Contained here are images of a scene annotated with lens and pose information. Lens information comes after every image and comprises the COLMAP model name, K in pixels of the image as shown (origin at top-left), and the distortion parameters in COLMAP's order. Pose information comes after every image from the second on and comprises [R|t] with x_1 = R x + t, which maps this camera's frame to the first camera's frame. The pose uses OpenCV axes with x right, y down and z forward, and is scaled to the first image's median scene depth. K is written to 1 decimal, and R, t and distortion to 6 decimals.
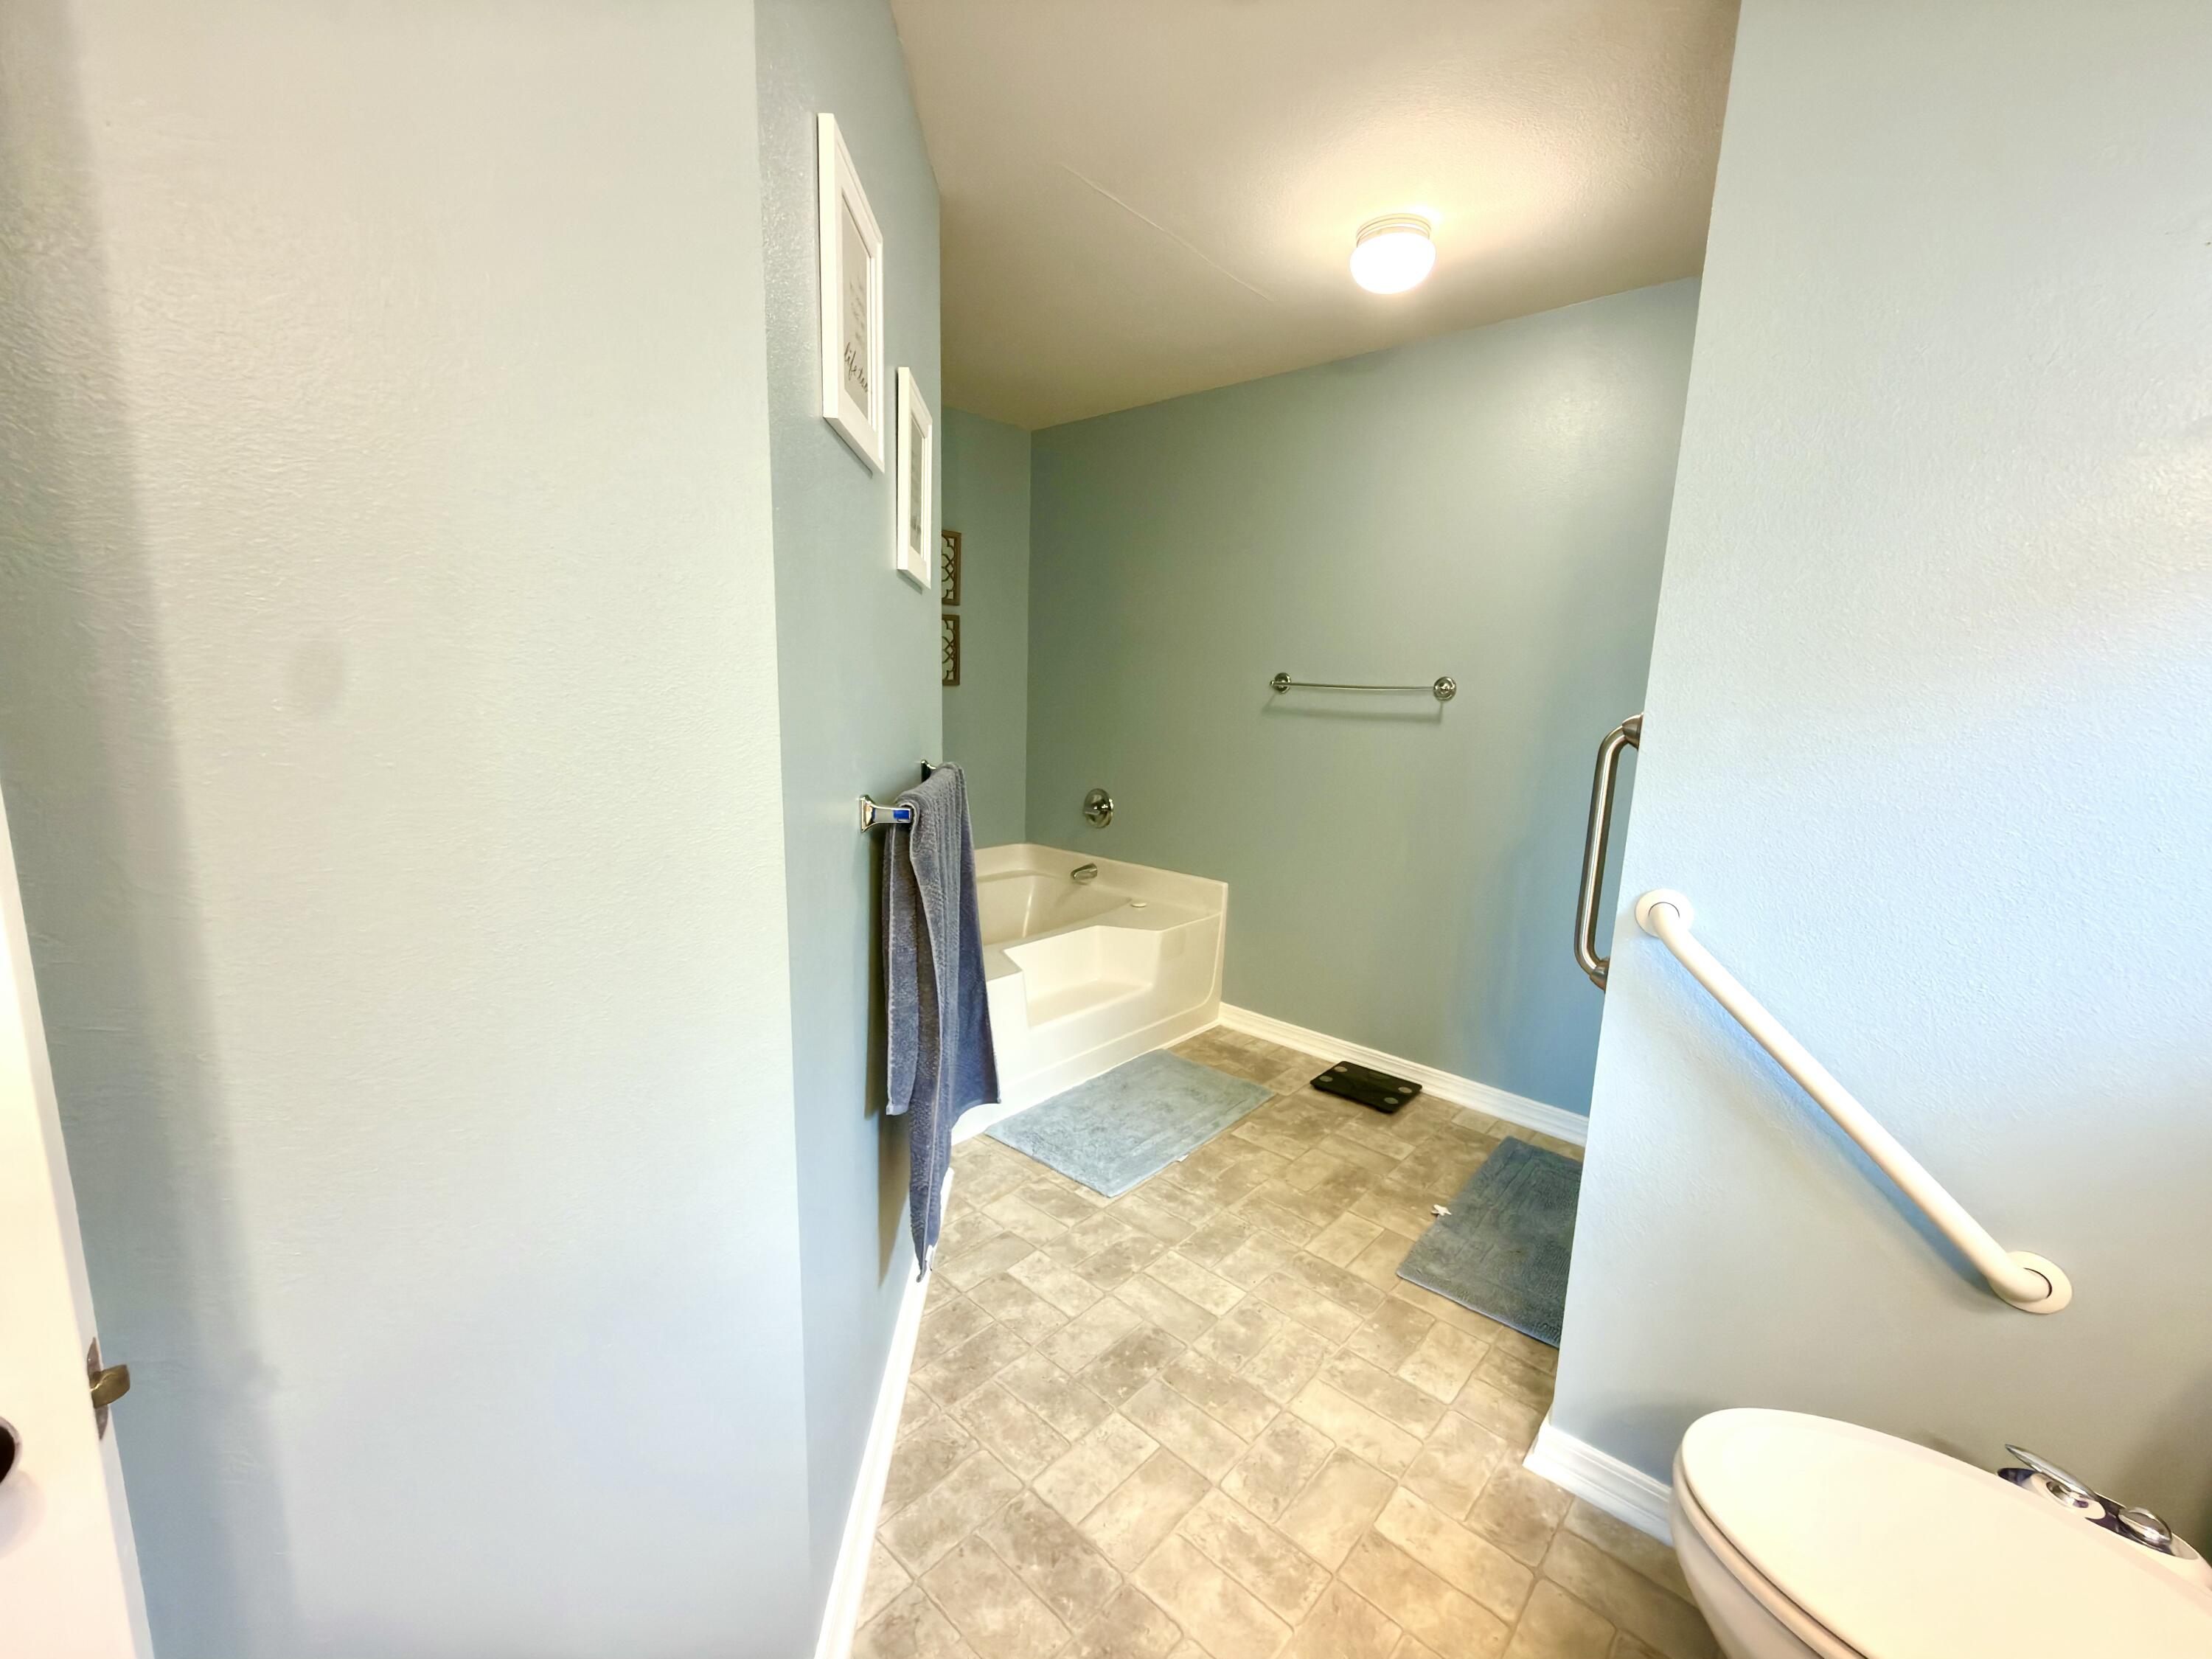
lens RADIAL K [[890.0, 0, 1104.9], [0, 890.0, 837.2], [0, 0, 1]] dist [0.001135, 0.000125]
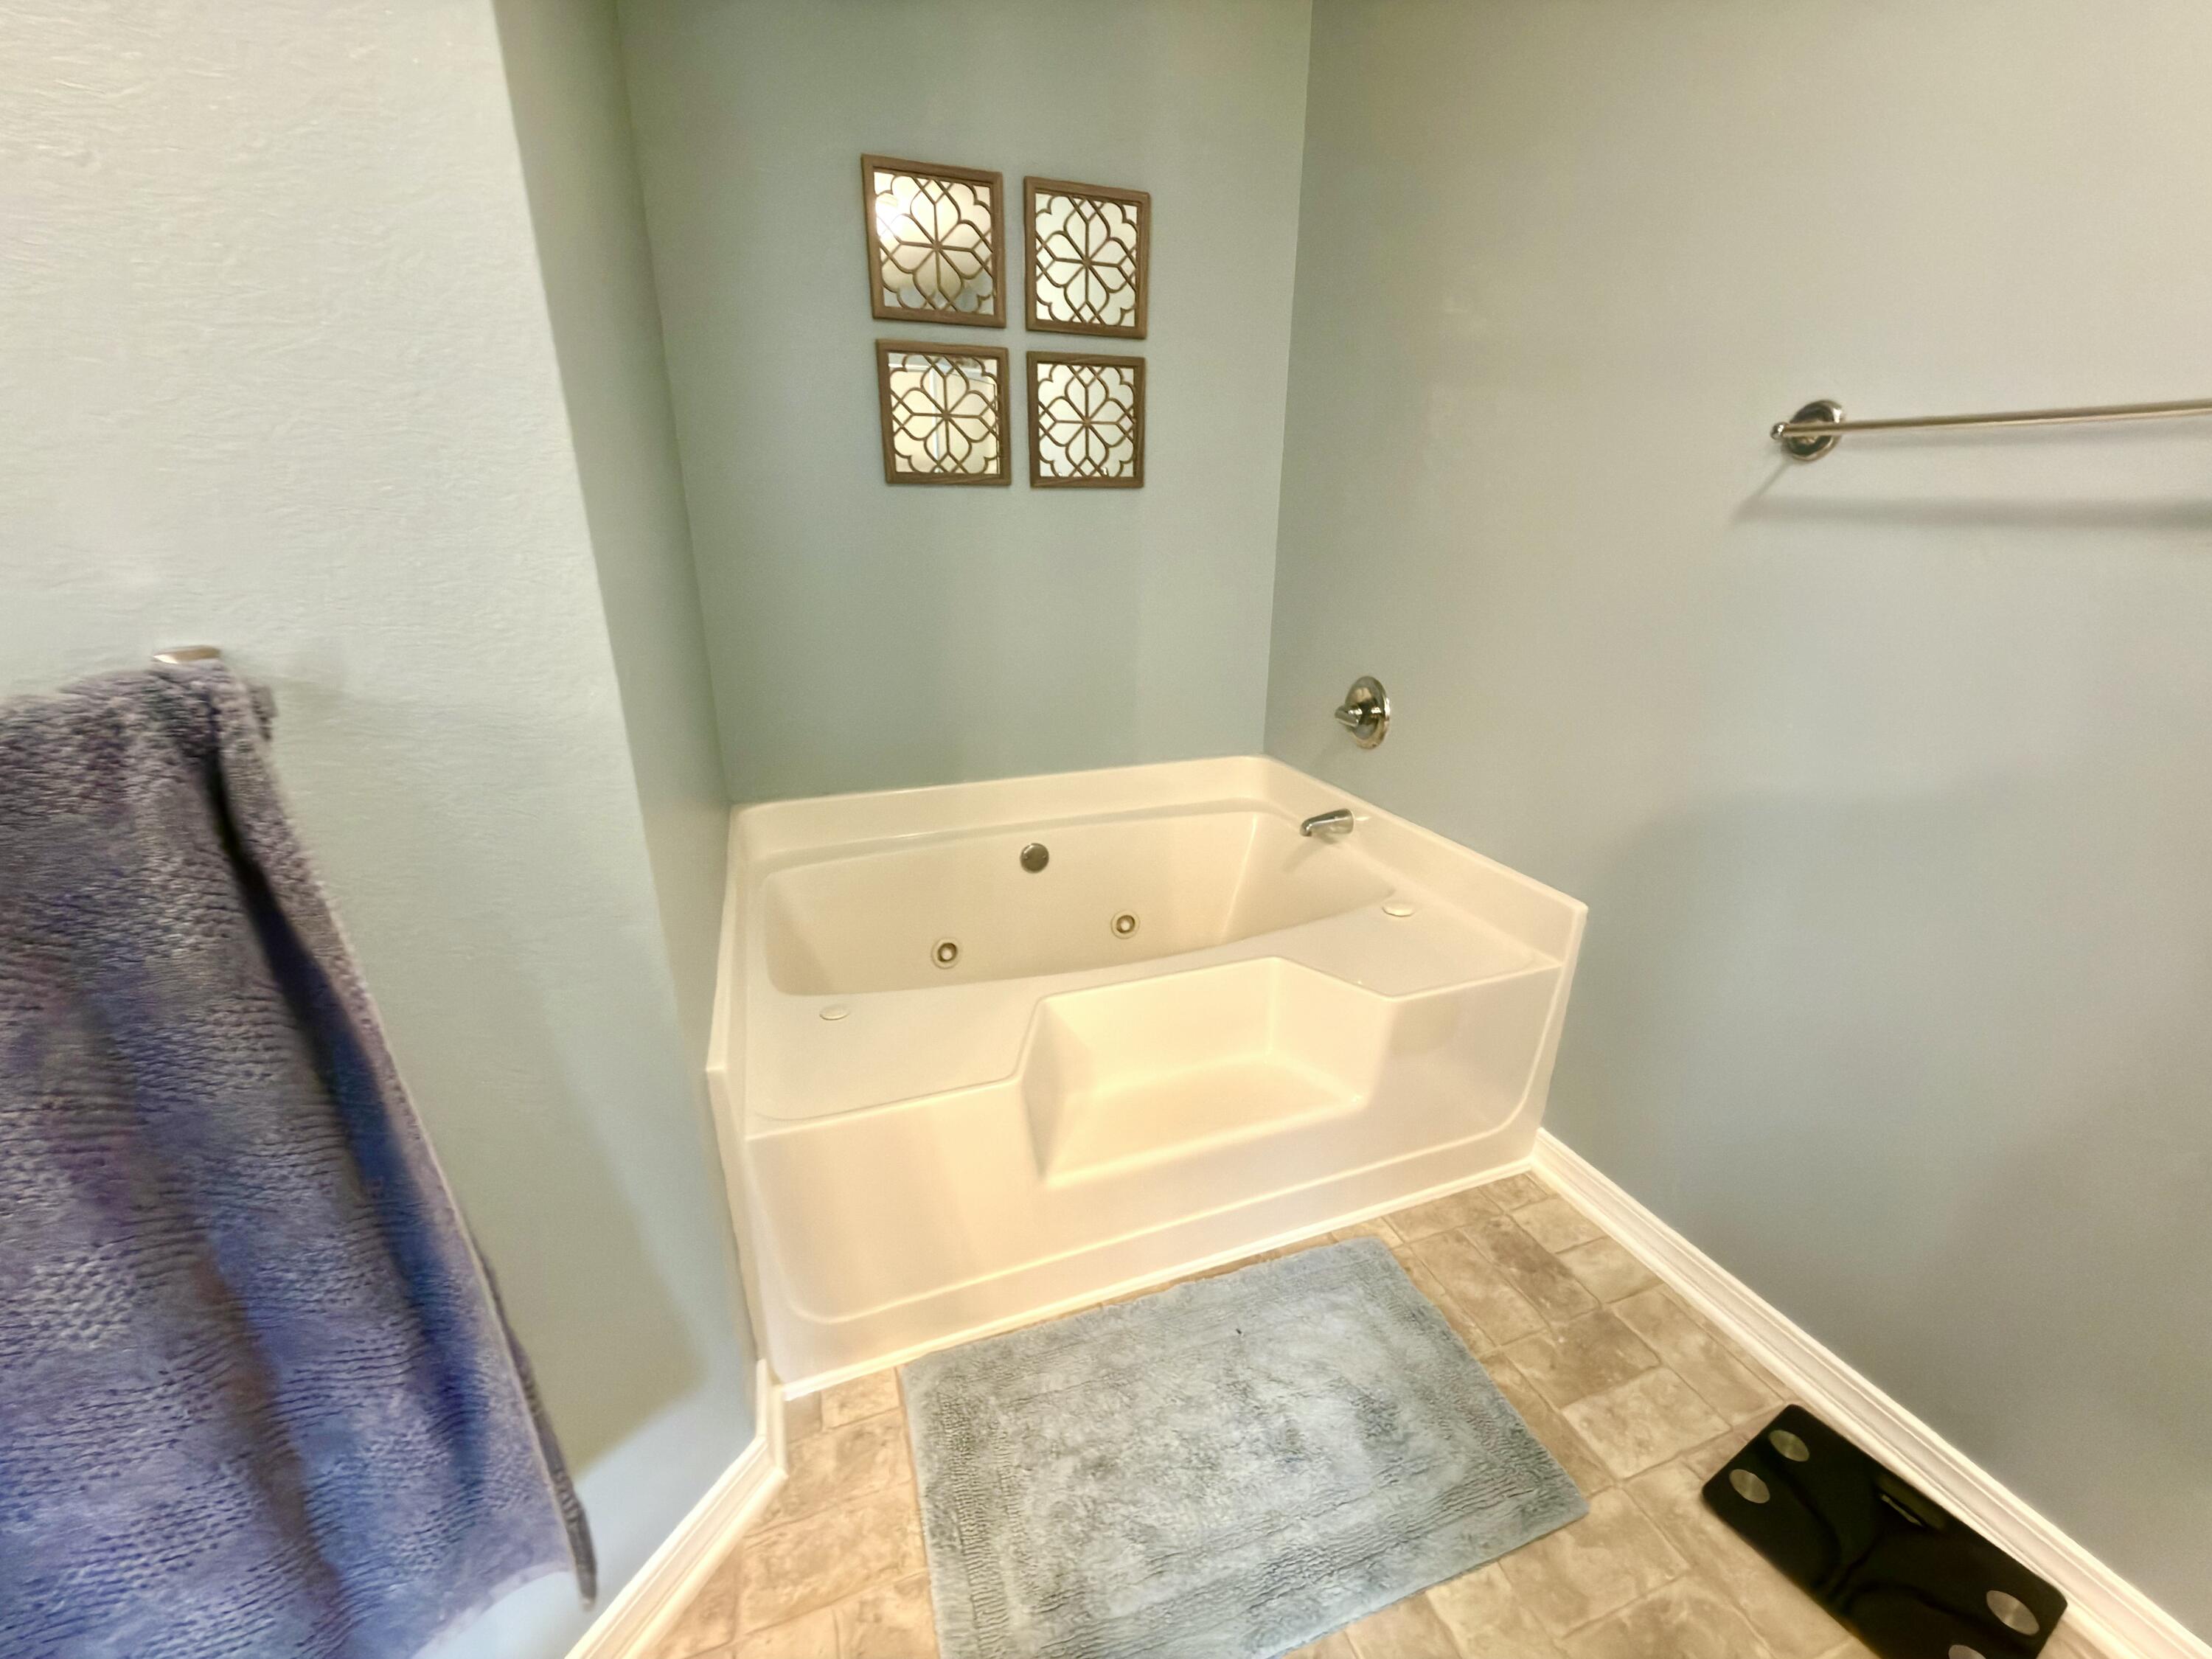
lens RADIAL K [[890.0, 0, 1104.9], [0, 890.0, 837.2], [0, 0, 1]] dist [0.001135, 0.000125]
pose [[0.887400, 0.129862, -0.442331, 0.112502], [-0.050827, 0.981215, 0.186102, -0.055732], [0.458190, -0.142664, 0.877331, 0.470512]]
